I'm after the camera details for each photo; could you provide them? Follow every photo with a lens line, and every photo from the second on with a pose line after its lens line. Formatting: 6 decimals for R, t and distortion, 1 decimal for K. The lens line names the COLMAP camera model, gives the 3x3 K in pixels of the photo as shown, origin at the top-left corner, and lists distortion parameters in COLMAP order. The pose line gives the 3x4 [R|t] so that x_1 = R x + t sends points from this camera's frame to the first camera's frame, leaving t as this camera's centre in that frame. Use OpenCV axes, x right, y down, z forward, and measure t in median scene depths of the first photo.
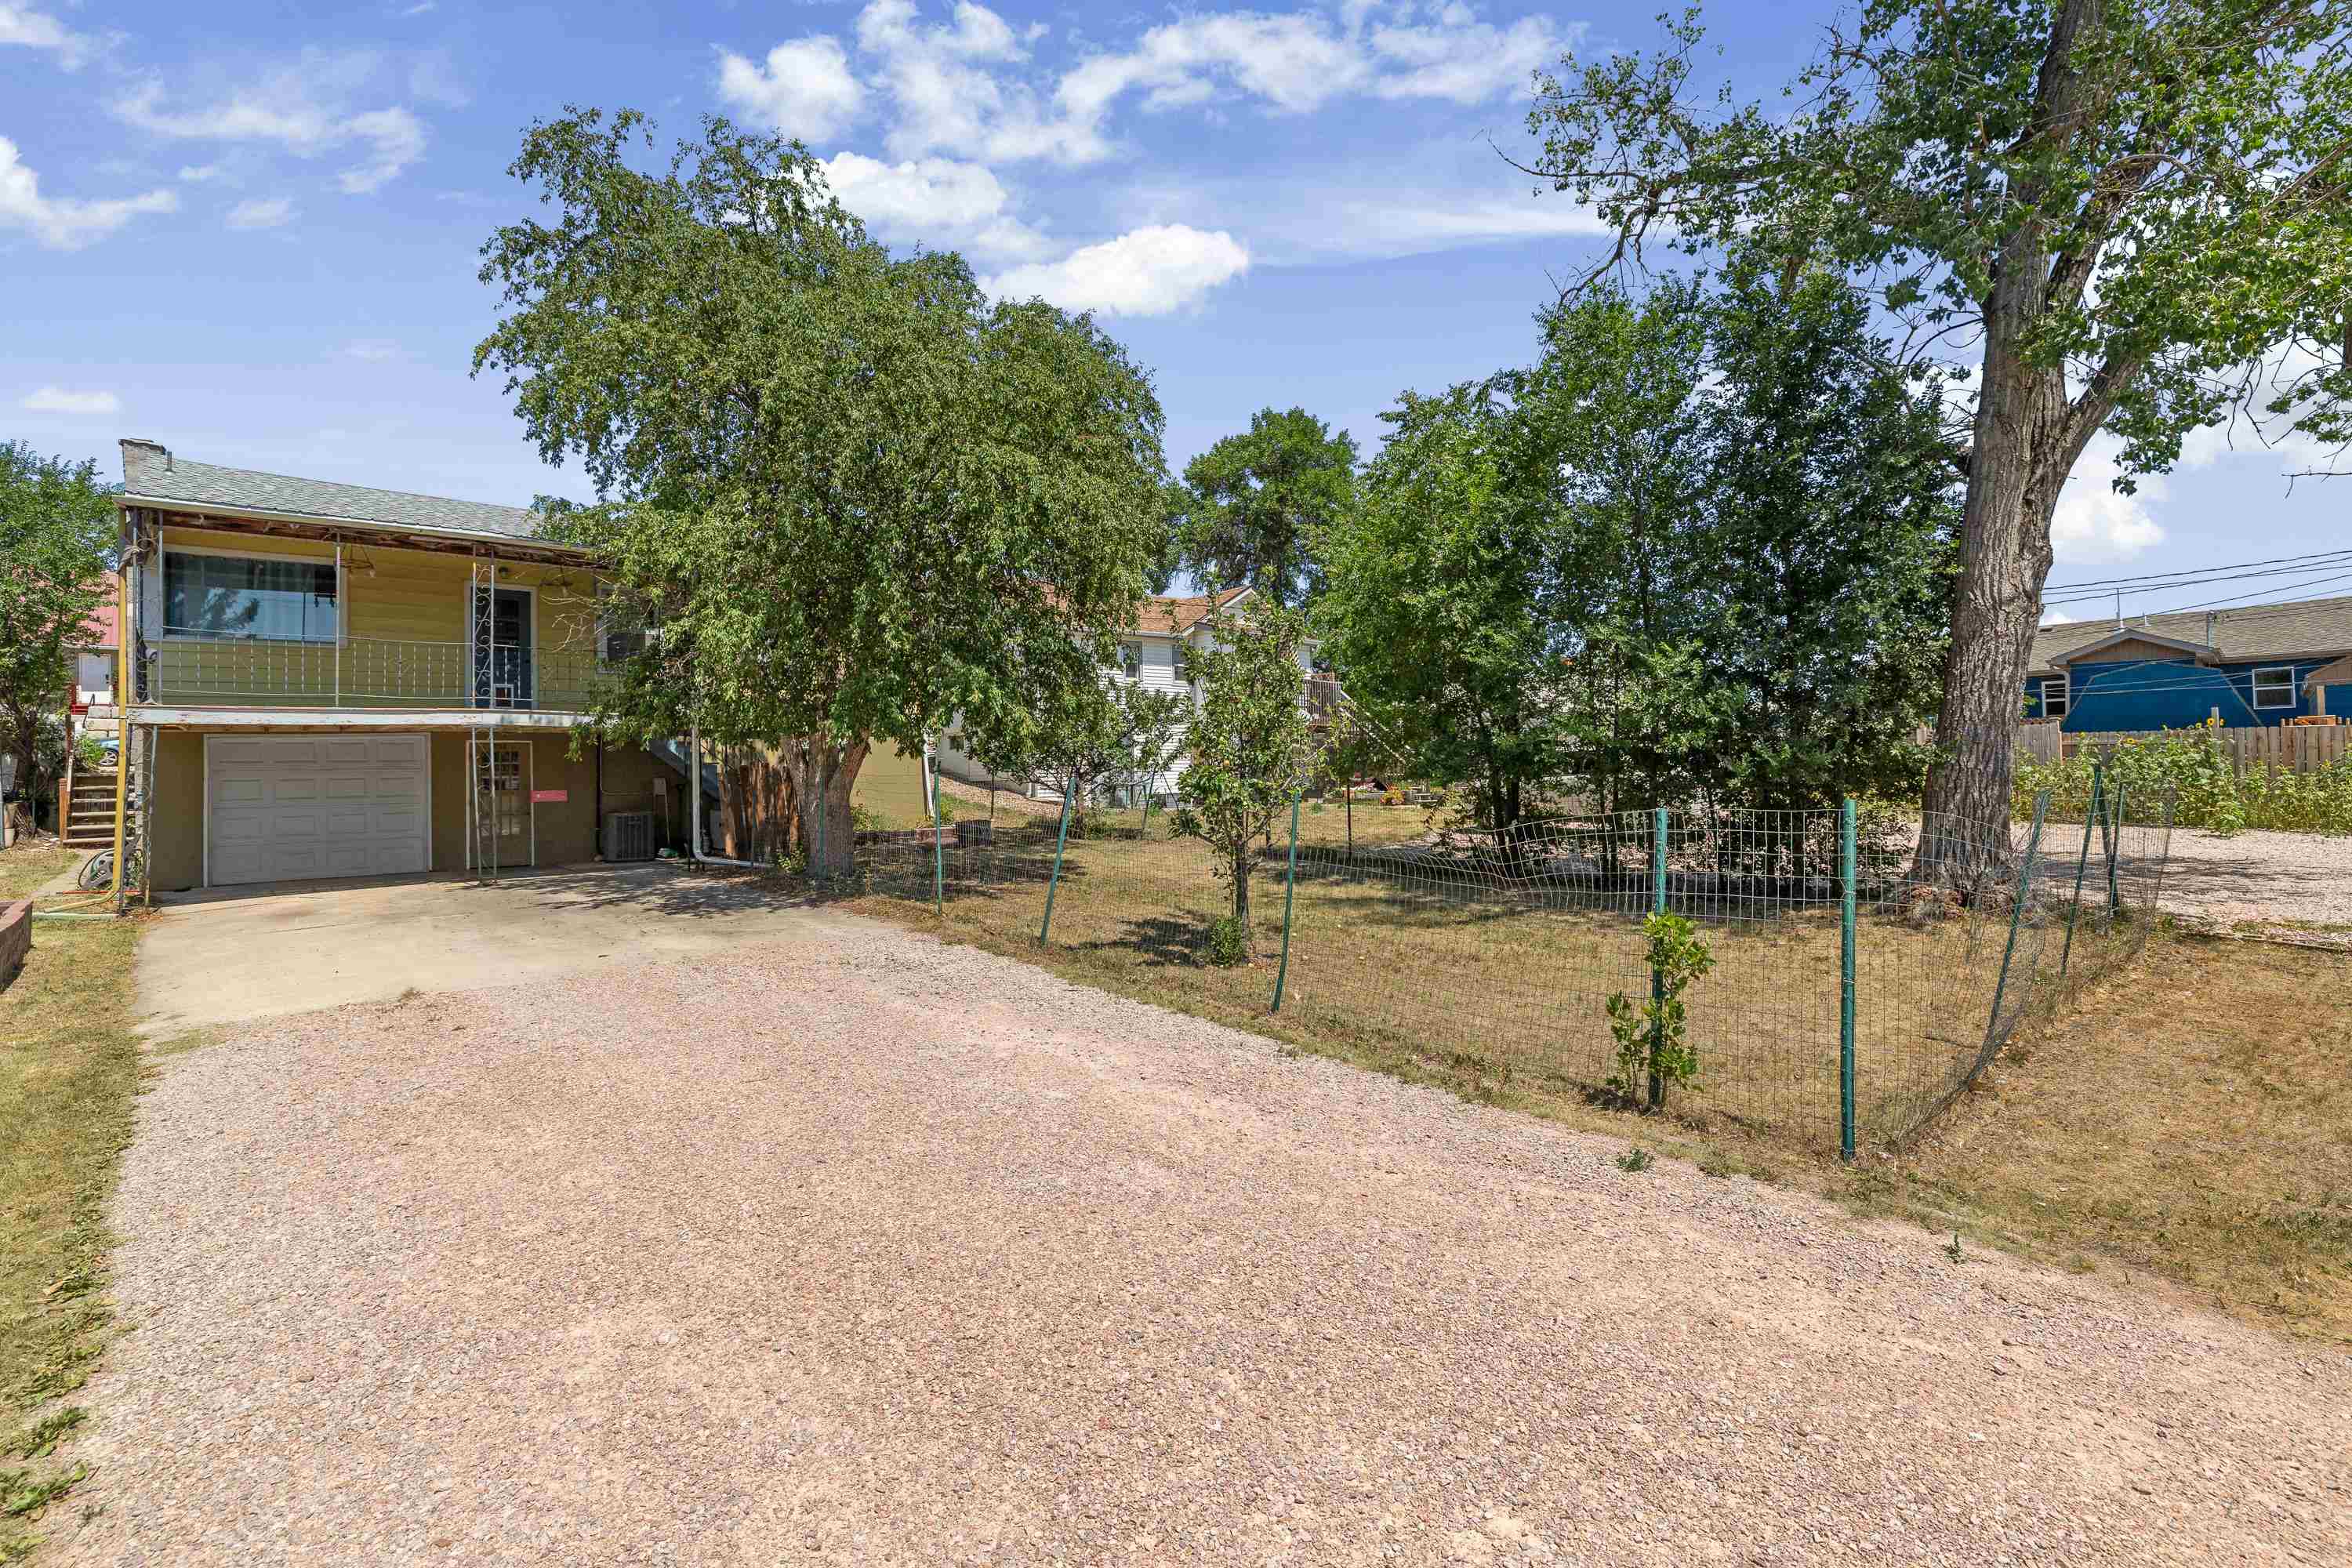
lens RADIAL K [[1020.9, 0, 1169.2], [0, 1020.9, 781.3], [0, 0, 1]] dist [-0.007783, 0.002115]
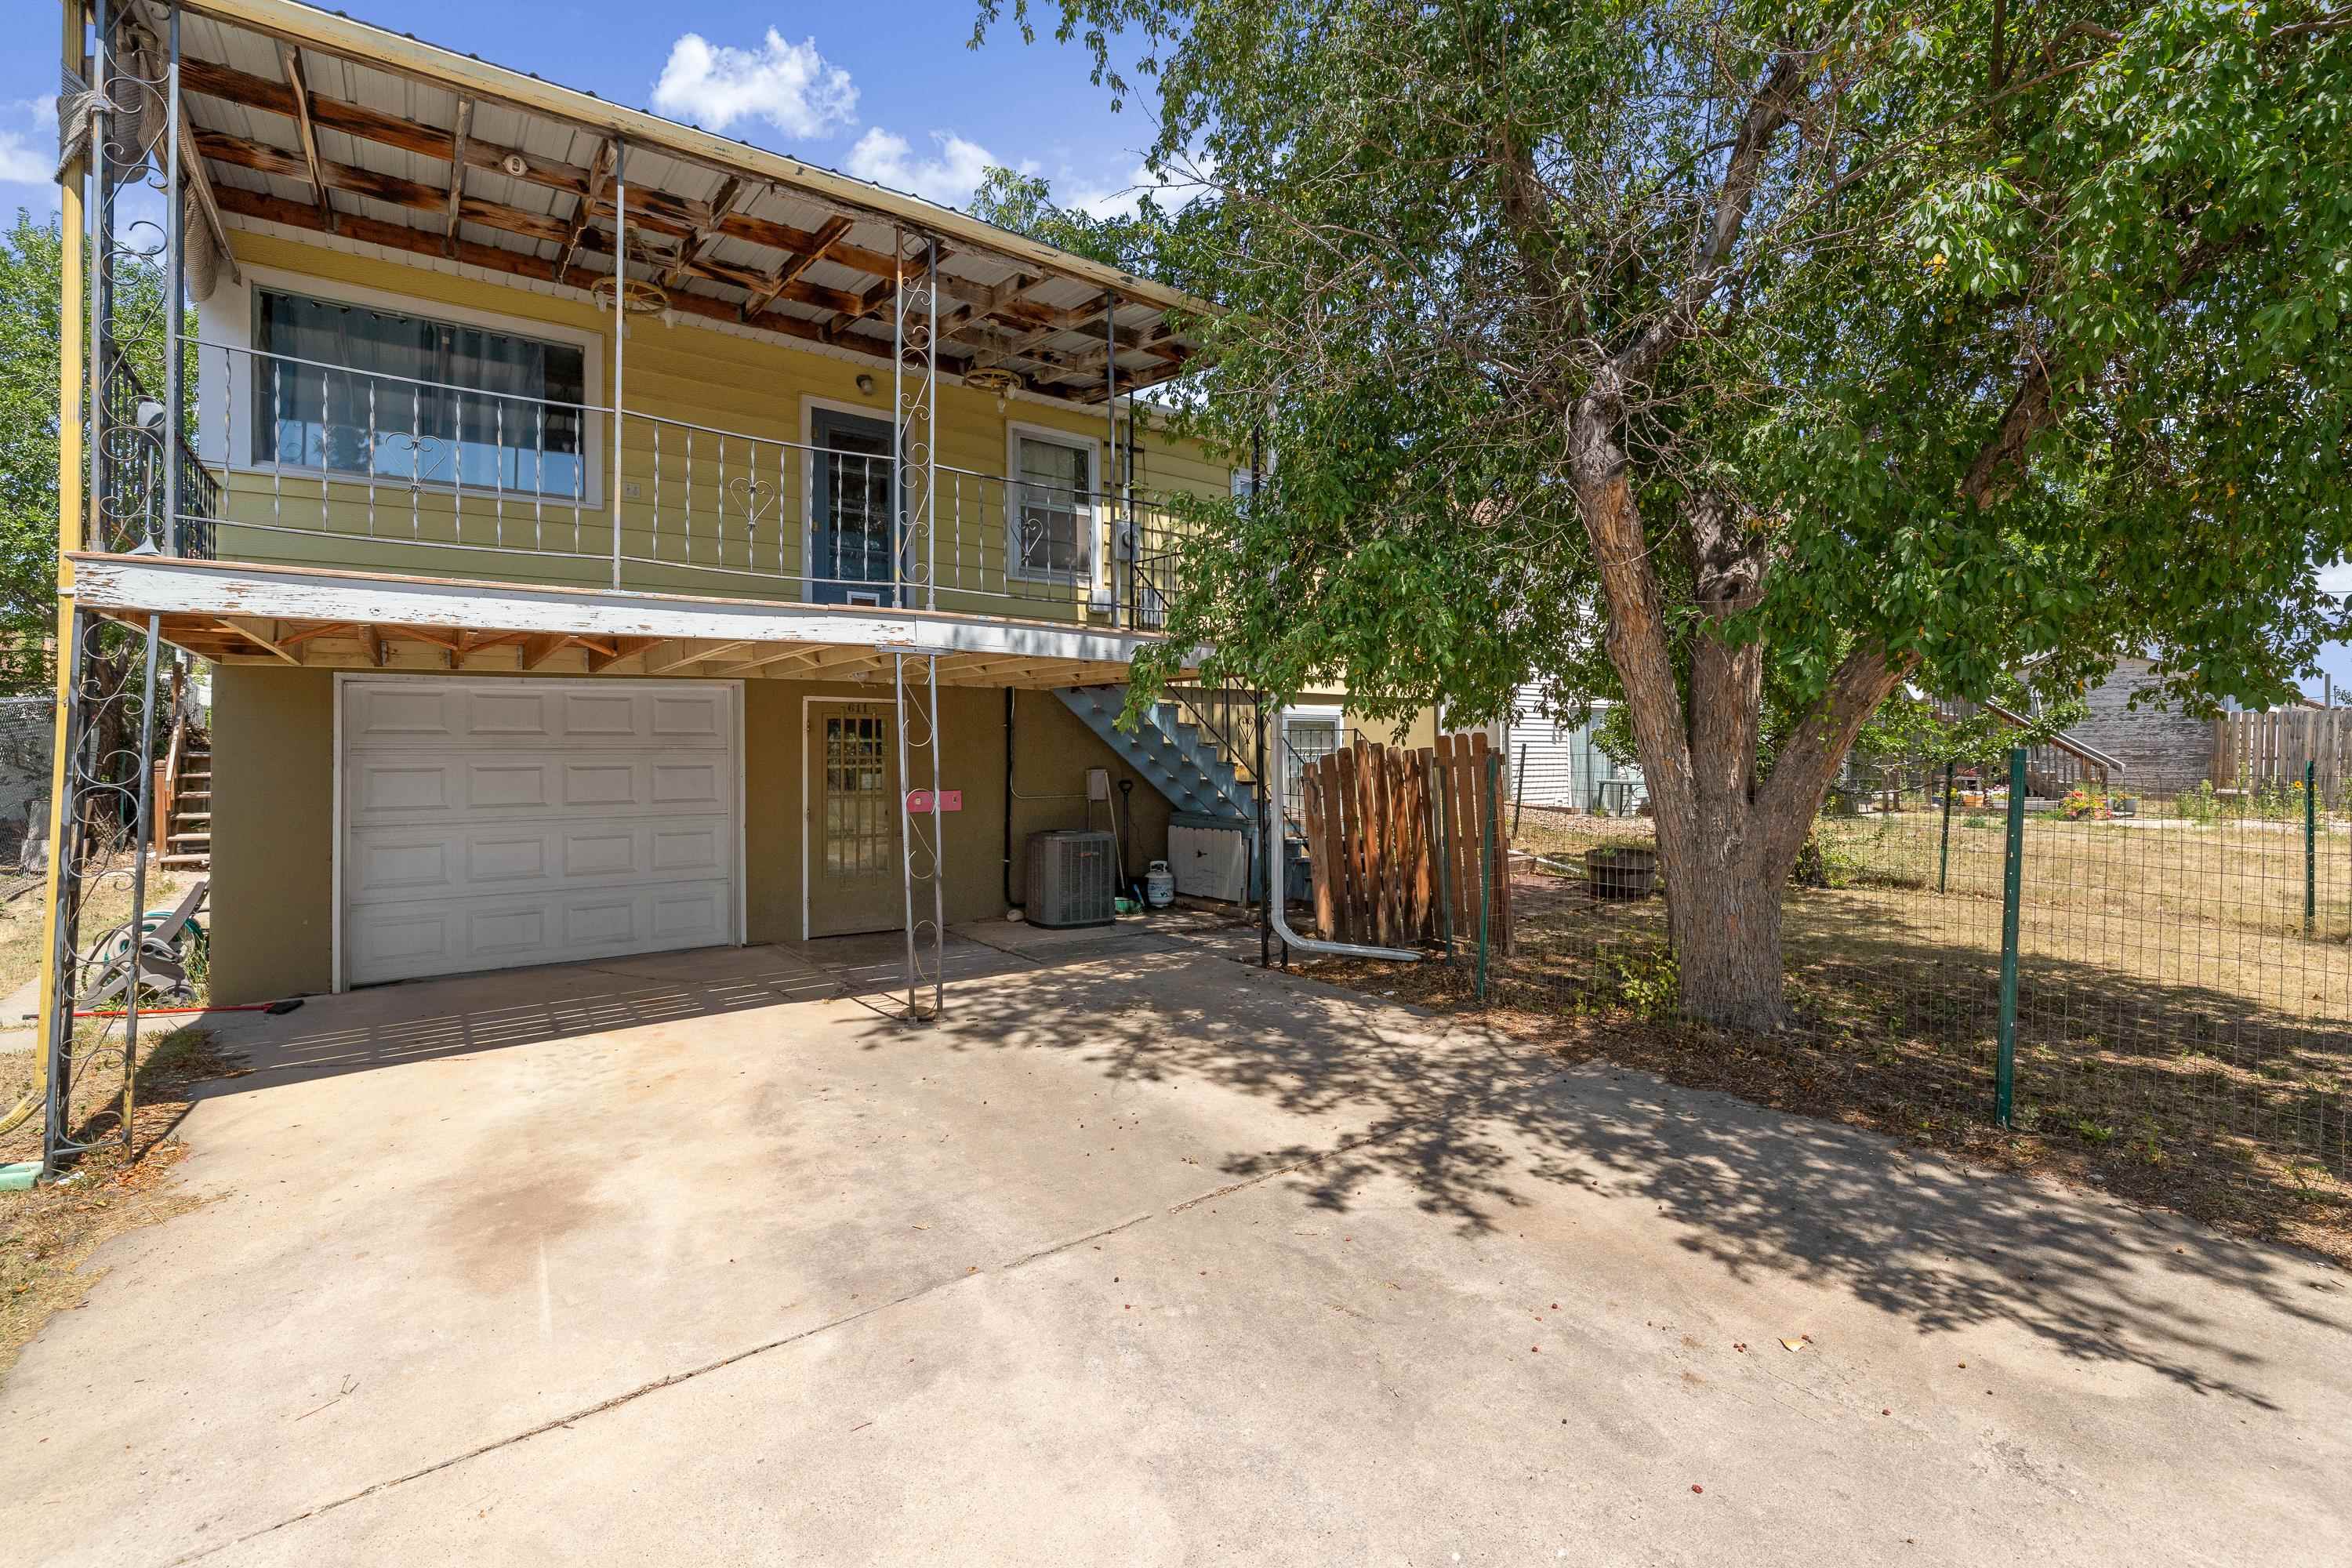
lens RADIAL K [[1020.9, 0, 1182.1], [0, 1020.9, 766.8], [0, 0, 1]] dist [-0.007783, 0.002115]
pose [[0.994201, 0.009468, -0.107125, -0.456315], [-0.009755, 0.999950, -0.002151, -0.004548], [0.107099, 0.003184, 0.994243, 0.515776]]
